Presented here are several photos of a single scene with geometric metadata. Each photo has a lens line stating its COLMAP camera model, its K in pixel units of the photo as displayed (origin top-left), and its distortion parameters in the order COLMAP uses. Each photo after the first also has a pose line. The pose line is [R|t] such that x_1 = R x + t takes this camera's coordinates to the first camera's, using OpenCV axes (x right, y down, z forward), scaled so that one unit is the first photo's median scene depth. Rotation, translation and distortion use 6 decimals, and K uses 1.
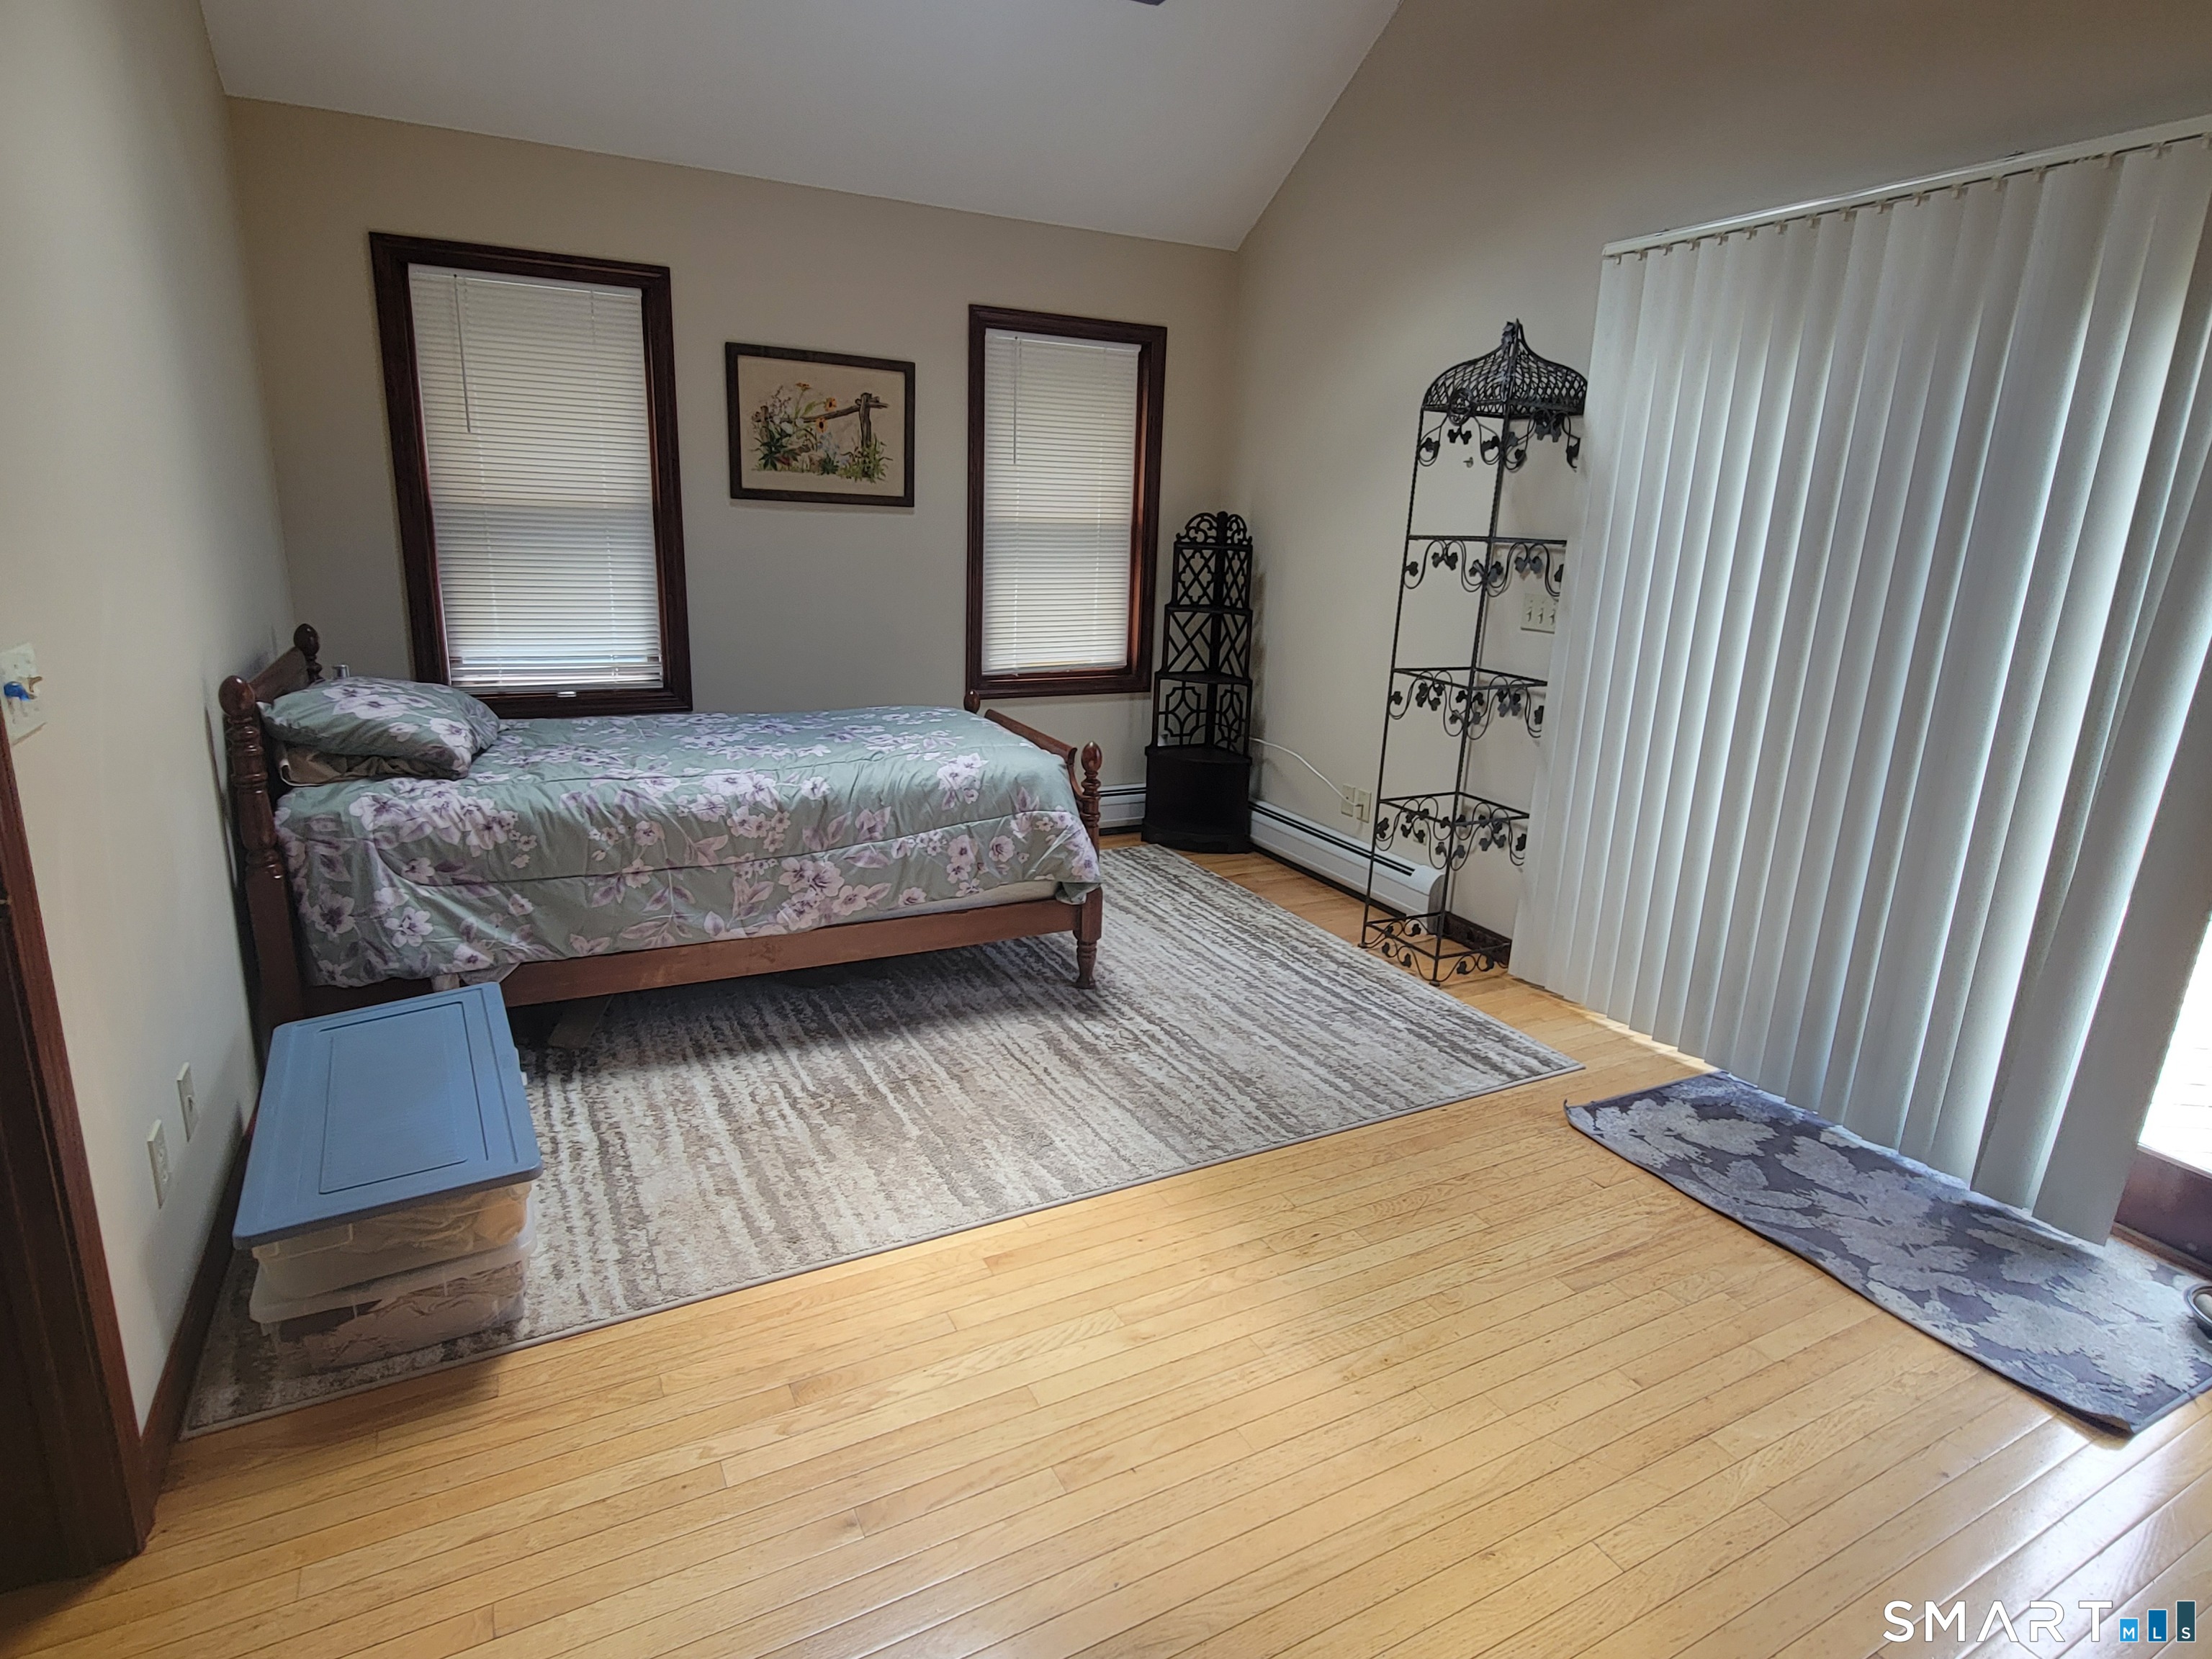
lens RADIAL K [[1173.2, 0, 1107.7], [0, 1173.2, 815.4], [0, 0, 1]] dist [0.003284, -0.000491]
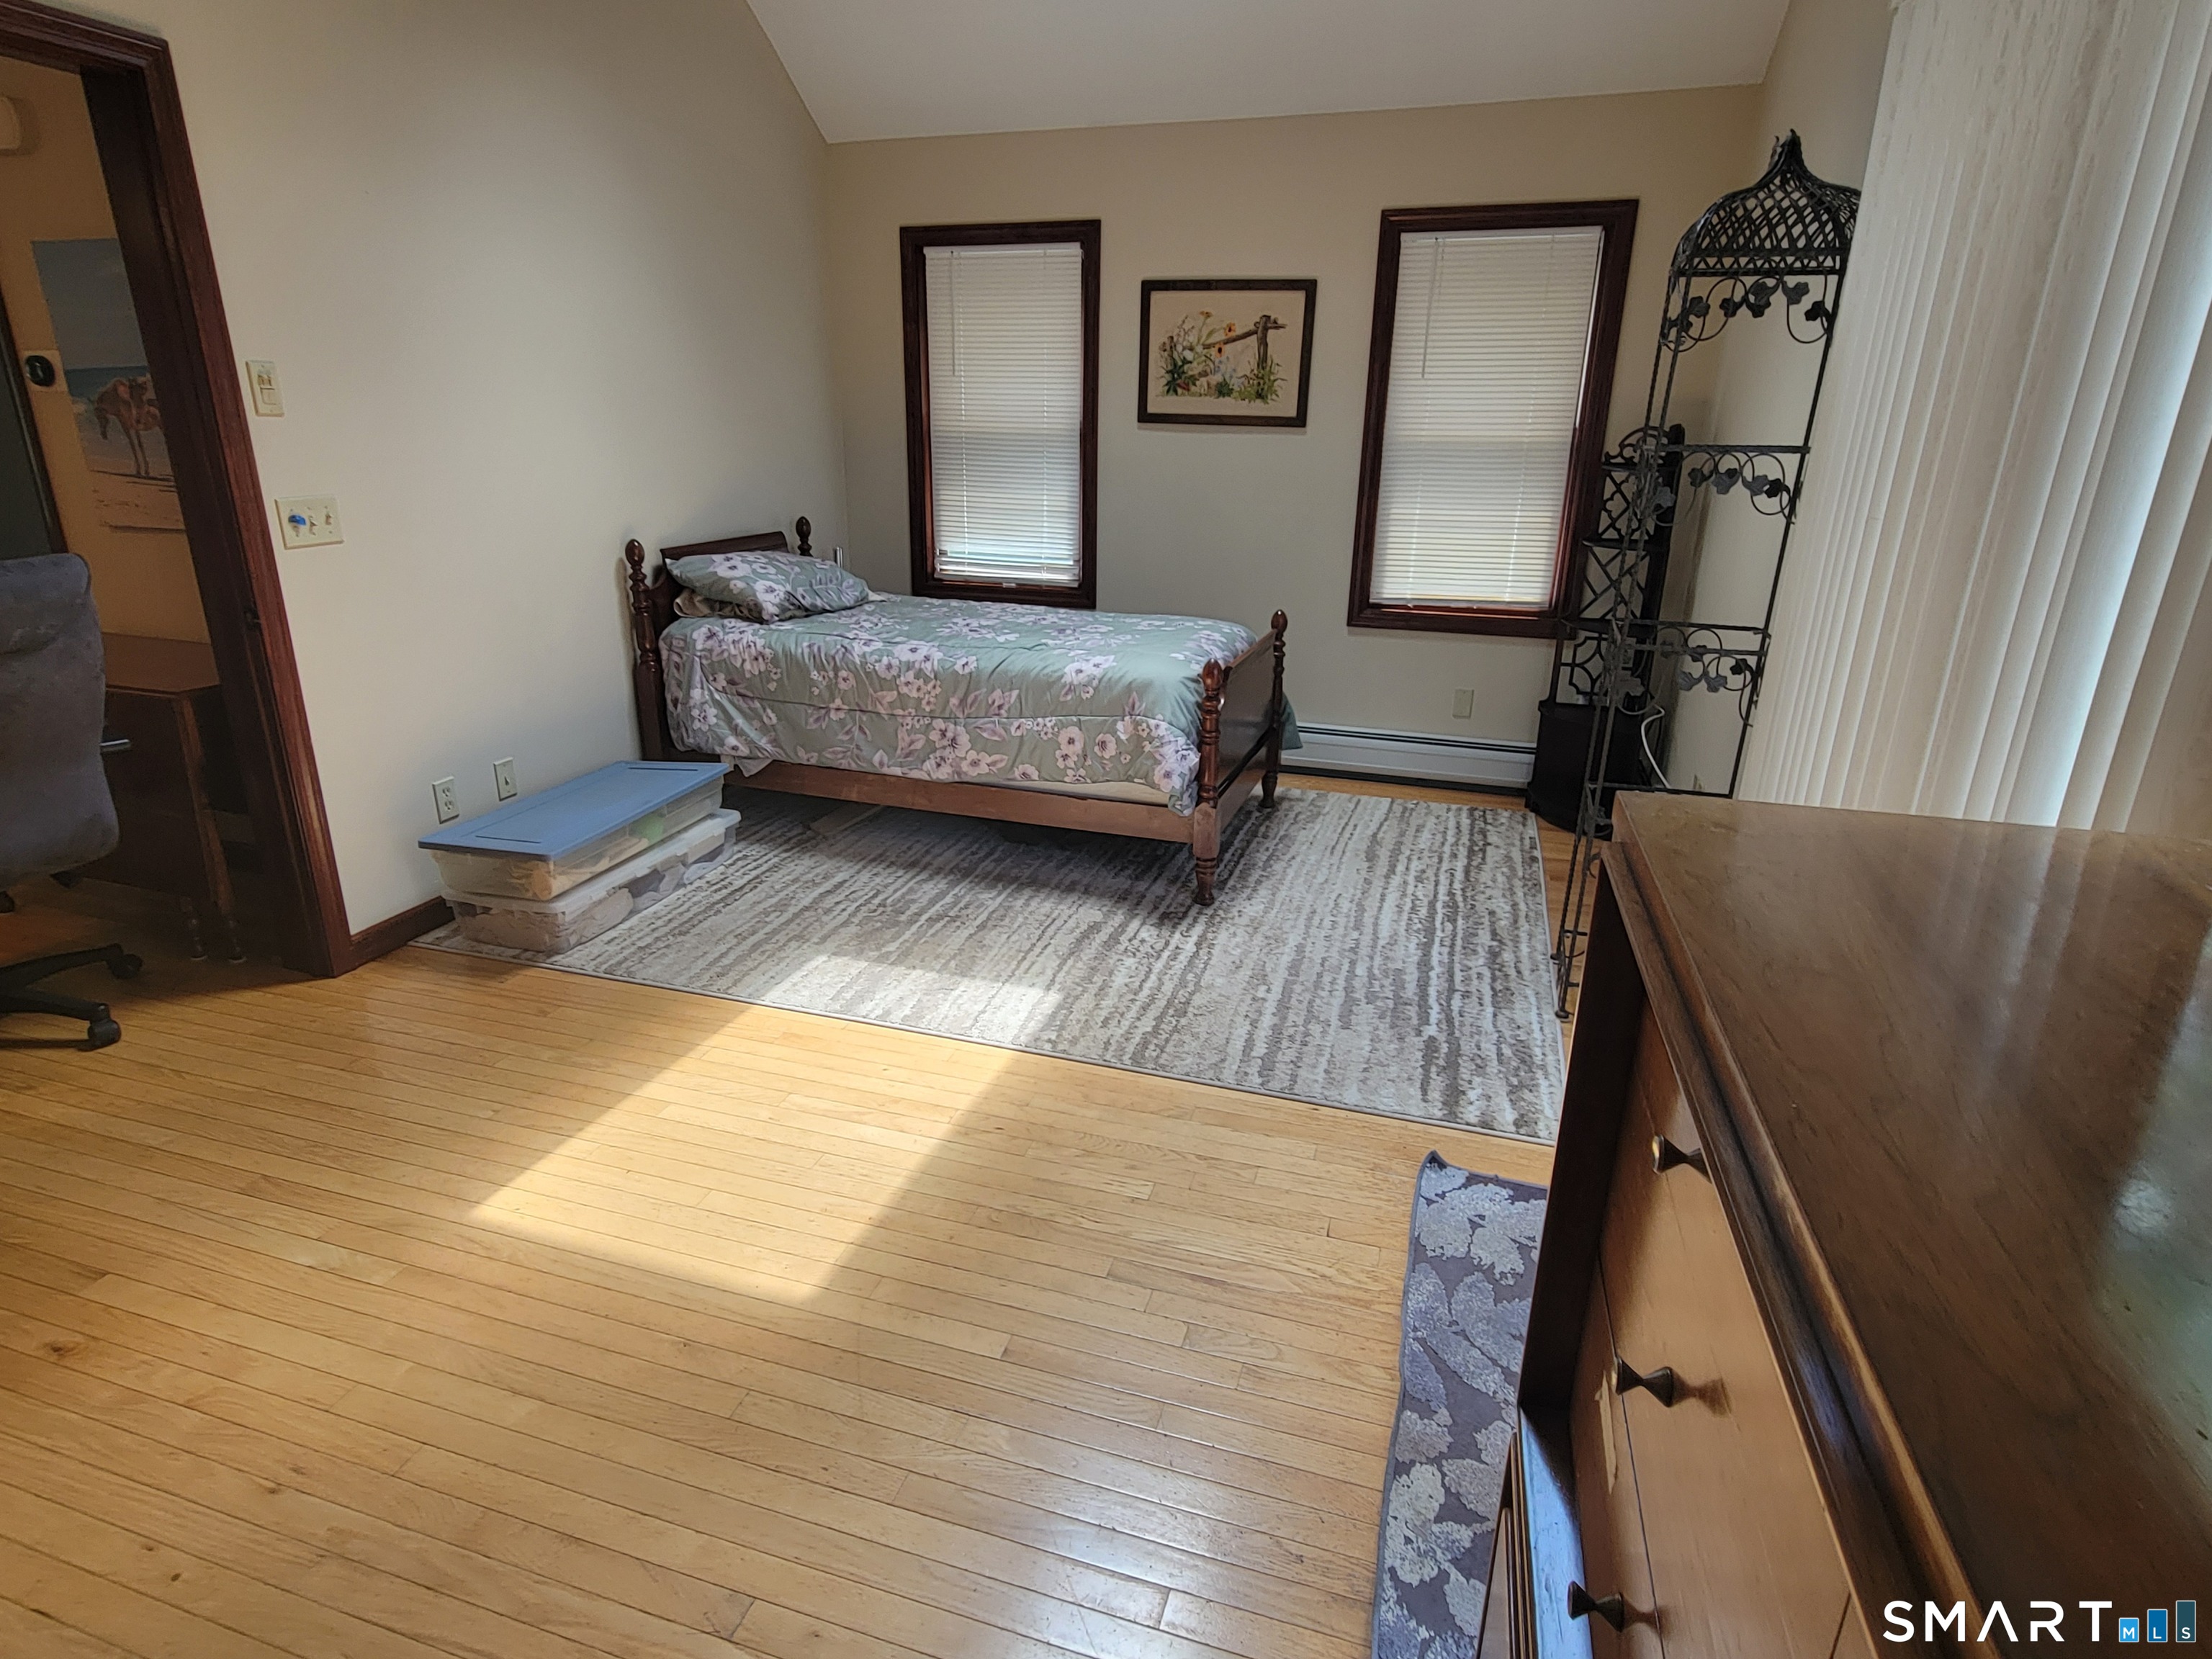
lens RADIAL K [[1173.1, 0, 1106.3], [0, 1173.1, 817.4], [0, 0, 1]] dist [-0.000294, -0.000083]
pose [[0.704305, 0.202355, -0.680446, 0.678979], [-0.168680, 0.978765, 0.116476, -0.033725], [0.689566, 0.032743, 0.723482, 0.239361]]
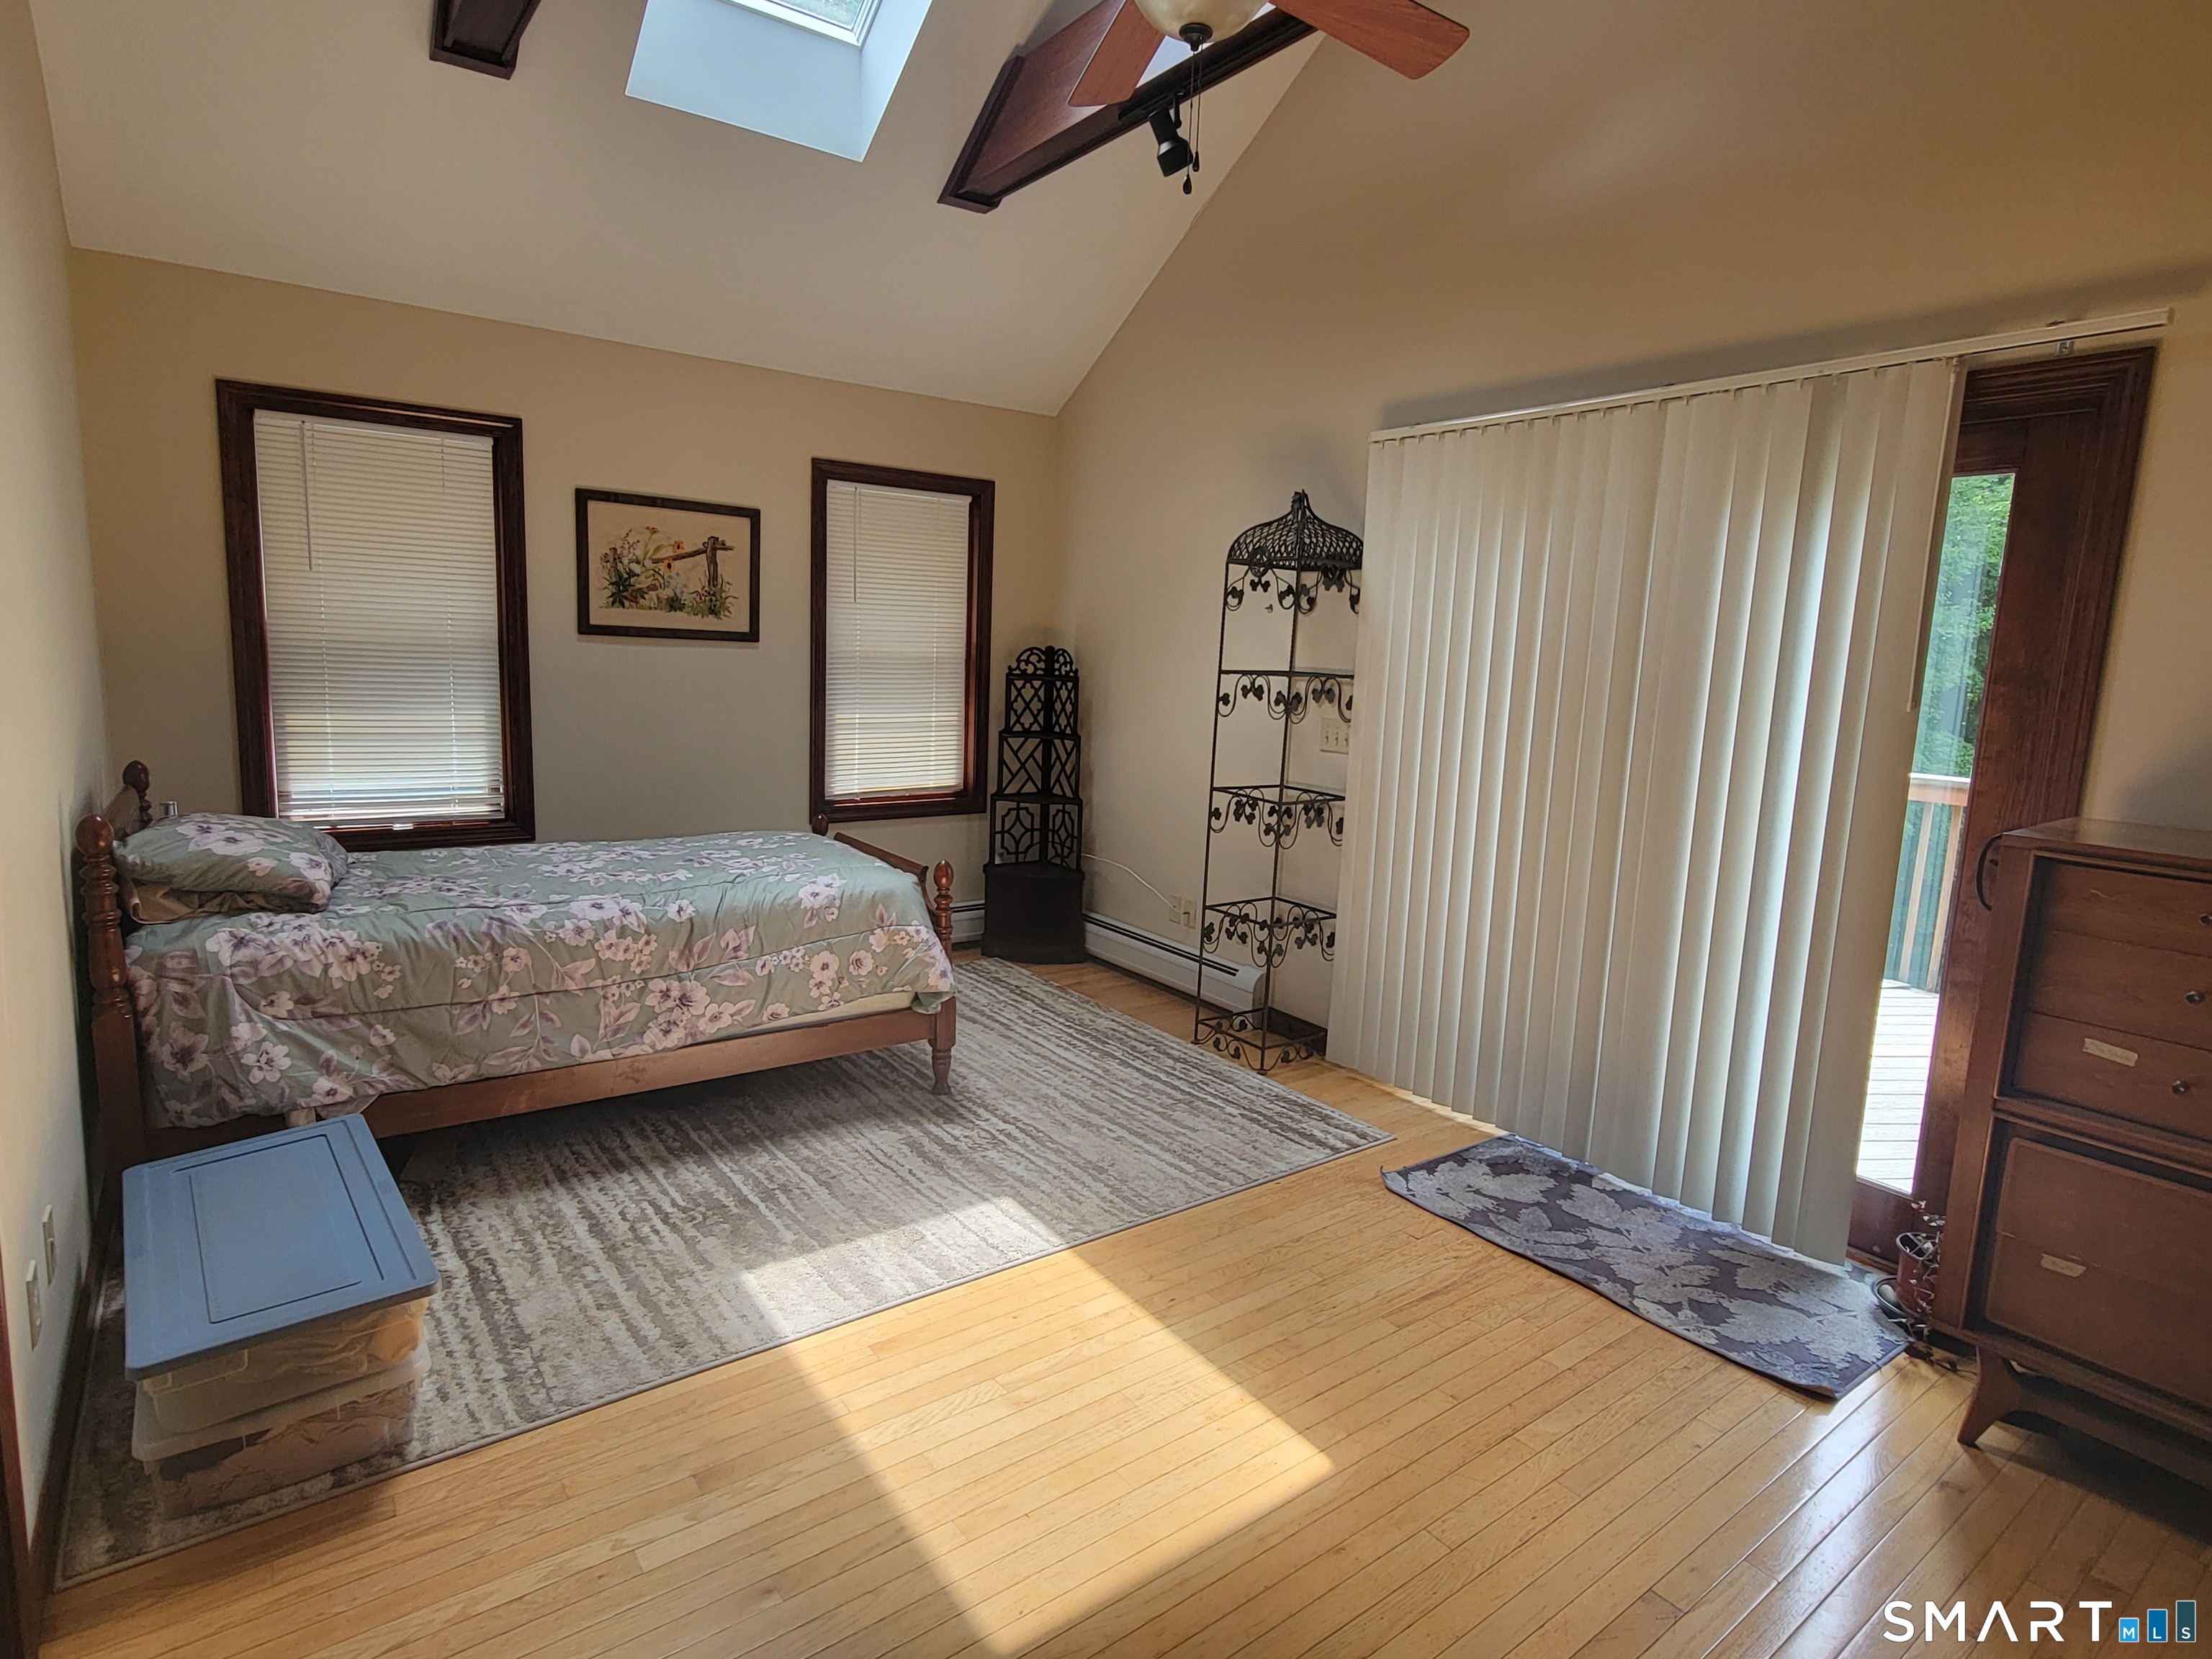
lens RADIAL K [[1173.1, 0, 1106.3], [0, 1173.1, 817.4], [0, 0, 1]] dist [-0.000294, -0.000083]
pose [[0.987631, -0.020045, 0.155509, -0.035639], [0.035470, 0.994646, -0.097062, 0.008869], [-0.152731, 0.101378, 0.983054, -0.091418]]
